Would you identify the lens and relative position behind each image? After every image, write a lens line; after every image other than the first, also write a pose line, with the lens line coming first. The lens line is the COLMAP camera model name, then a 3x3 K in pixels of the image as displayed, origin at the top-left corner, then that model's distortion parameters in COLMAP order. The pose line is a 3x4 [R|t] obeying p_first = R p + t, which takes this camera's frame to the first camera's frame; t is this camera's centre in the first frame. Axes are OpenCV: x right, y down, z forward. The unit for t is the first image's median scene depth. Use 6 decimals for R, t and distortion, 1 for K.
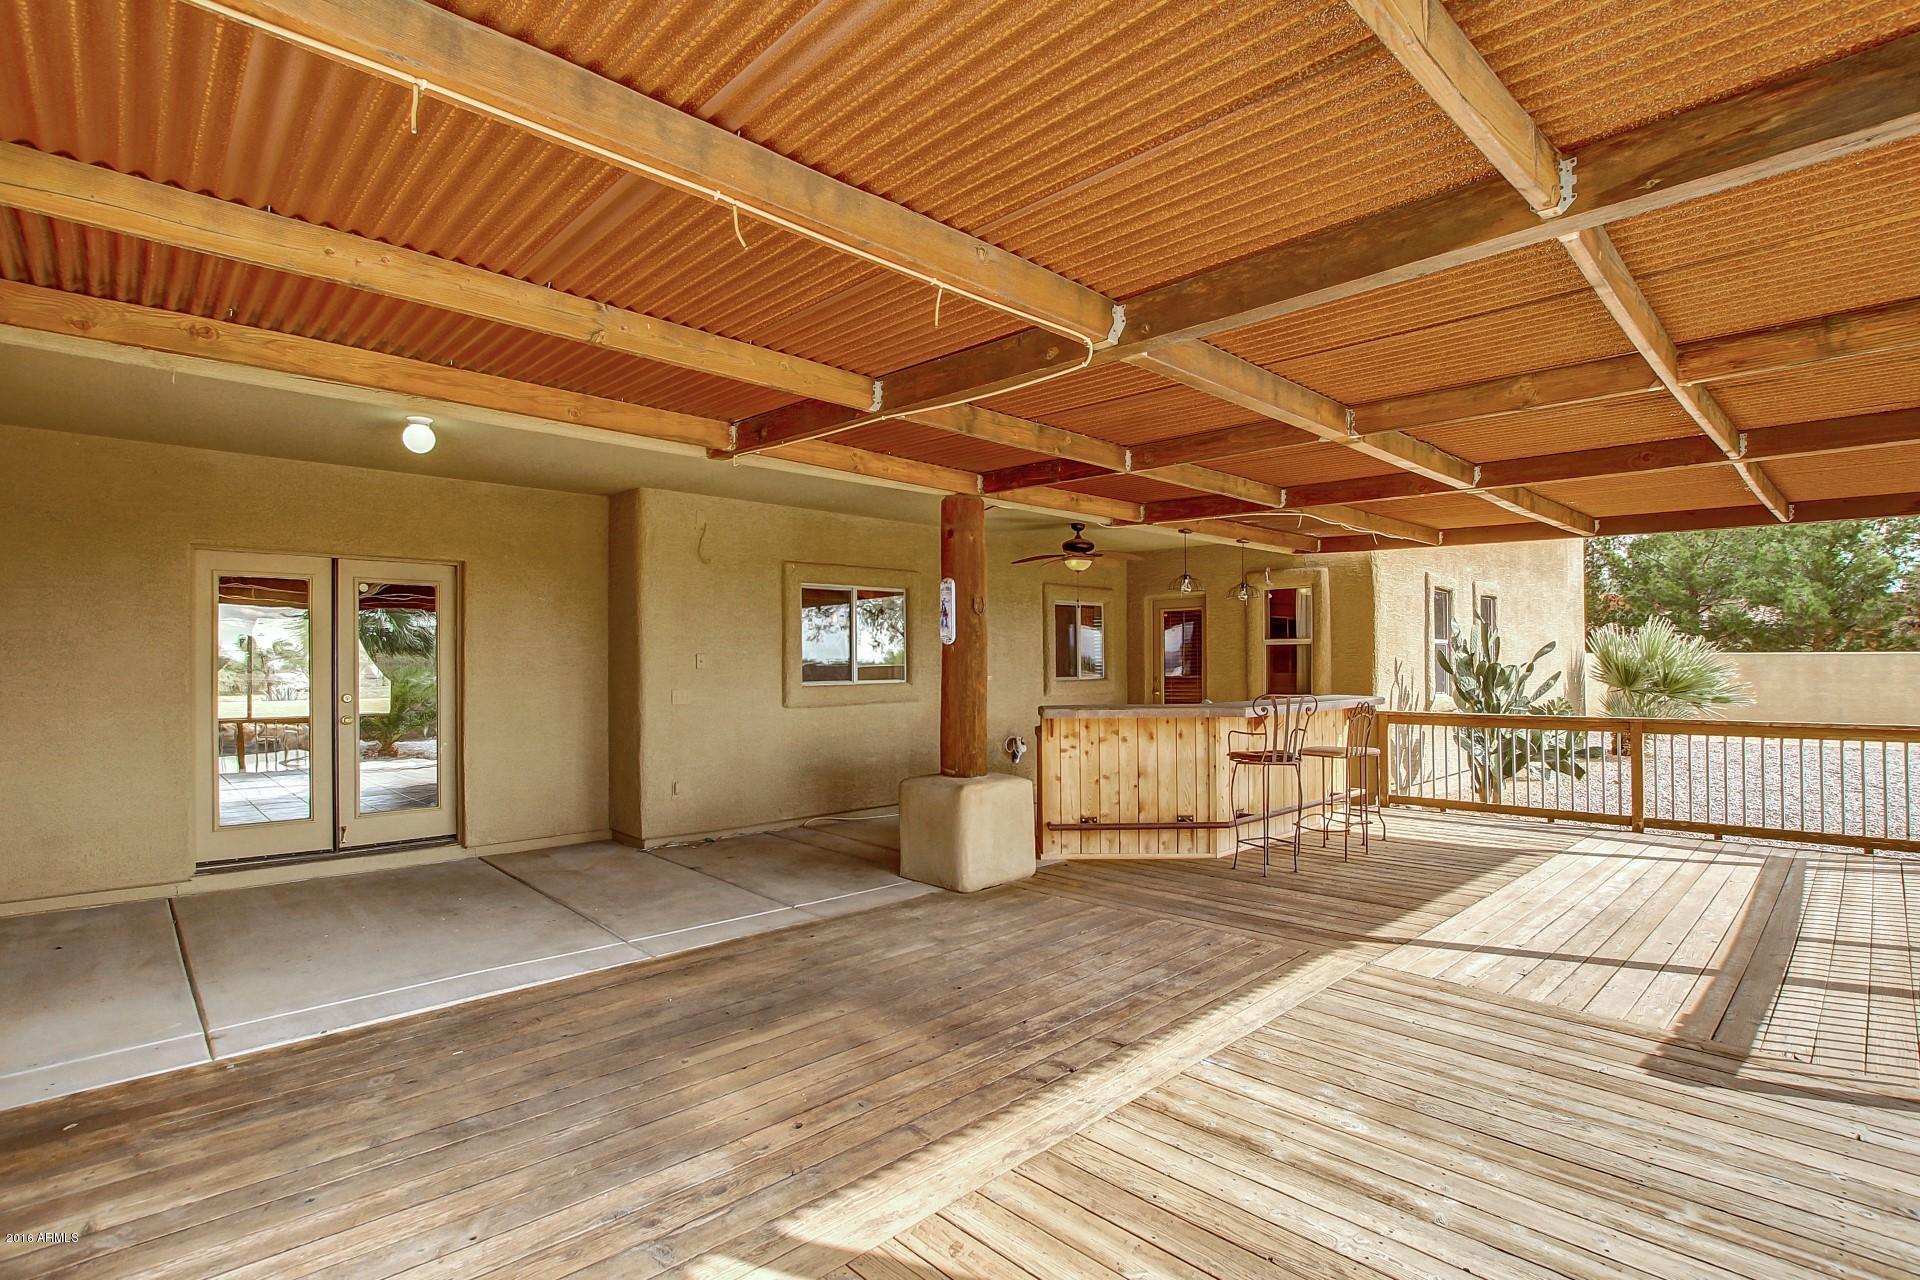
lens RADIAL K [[899.6, 0, 958.0], [0, 899.6, 666.7], [0, 0, 1]] dist [-0.002740, -0.000325]
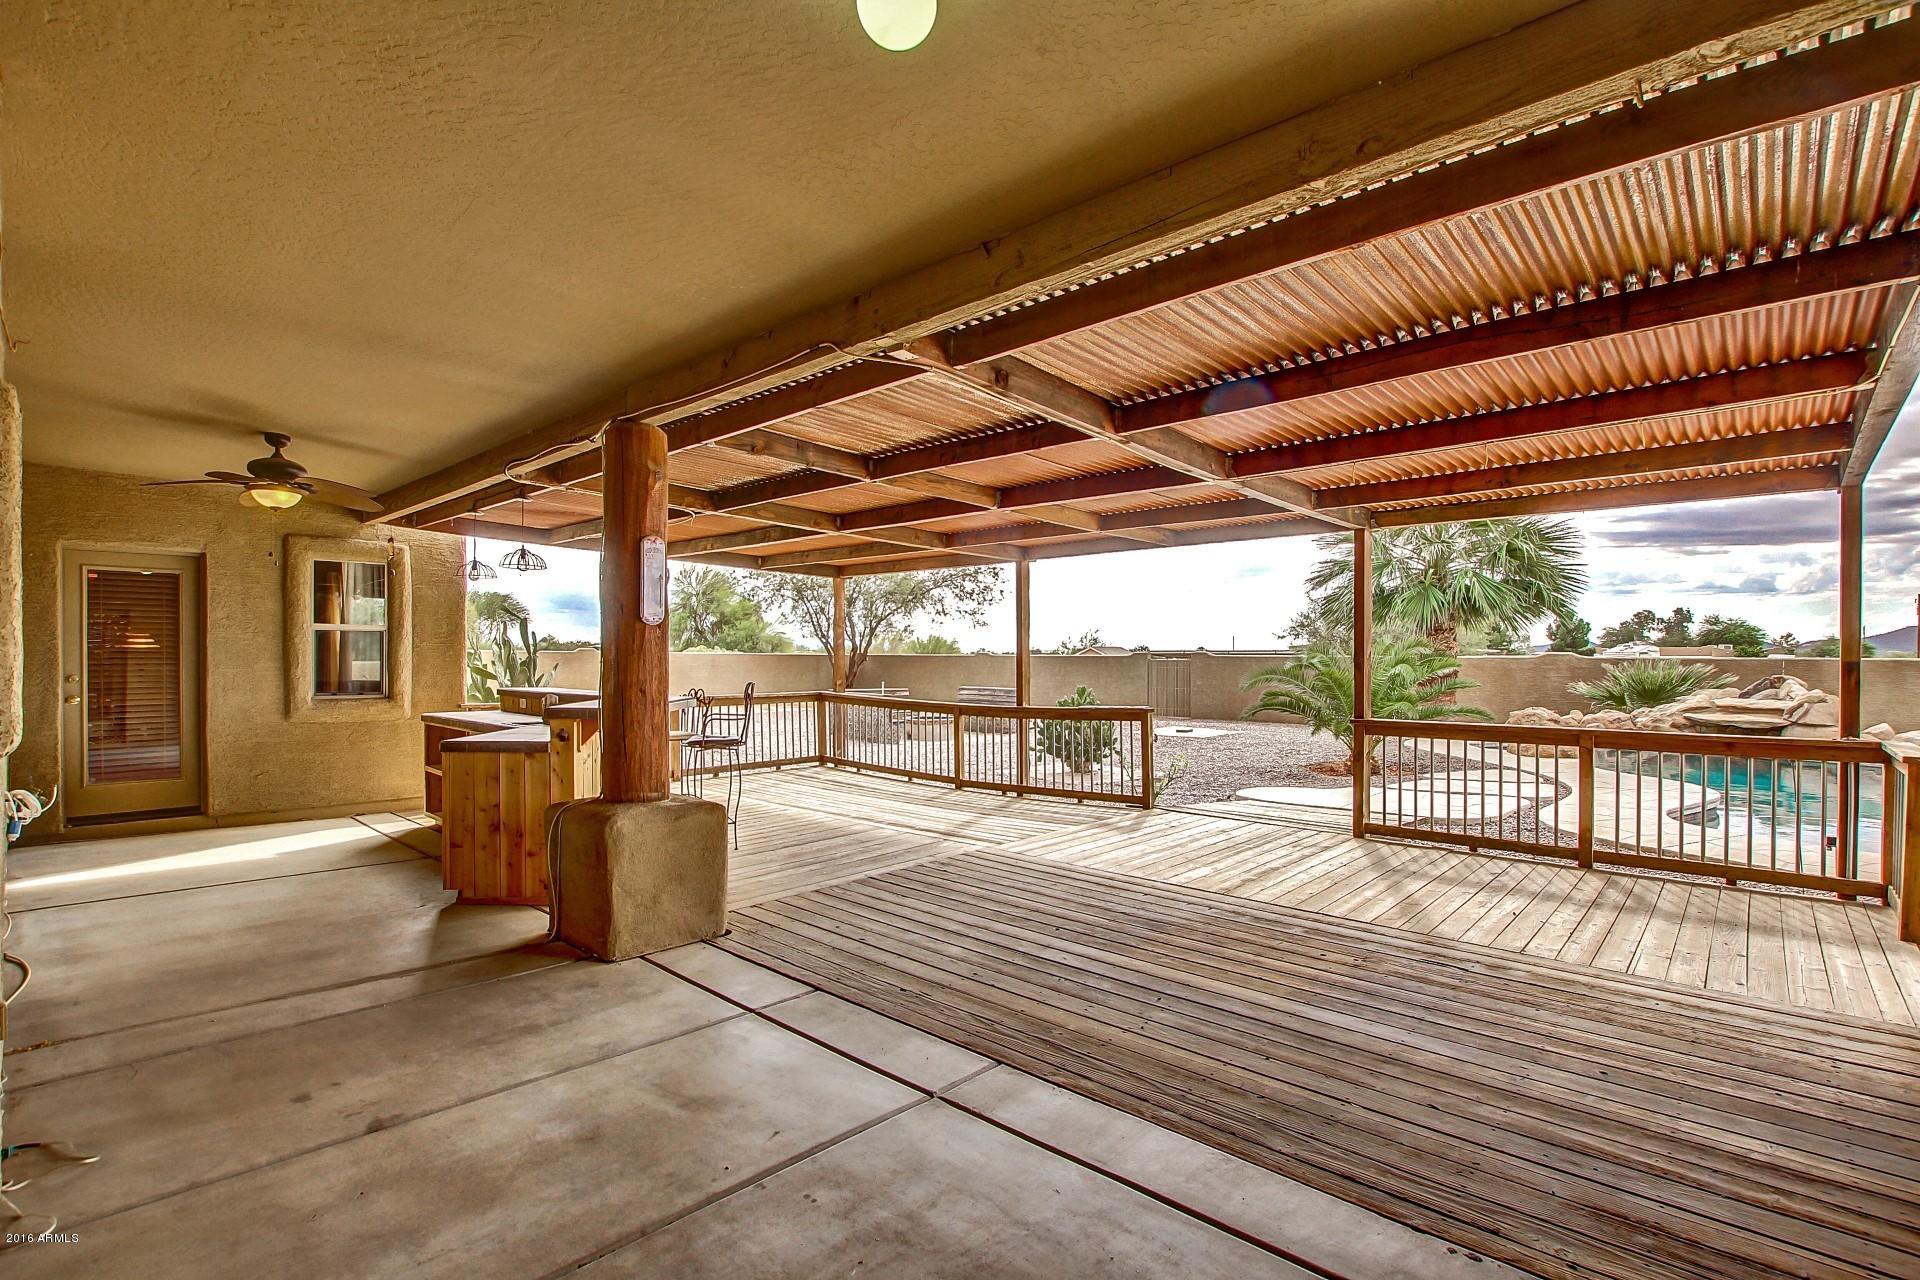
lens RADIAL K [[899.6, 0, 958.0], [0, 899.6, 666.7], [0, 0, 1]] dist [-0.002740, -0.000325]
pose [[-0.062051, -0.003162, 0.998068, -0.807518], [-0.000461, 0.999995, 0.003139, 0.006858], [-0.998073, -0.000266, -0.062052, 0.831383]]
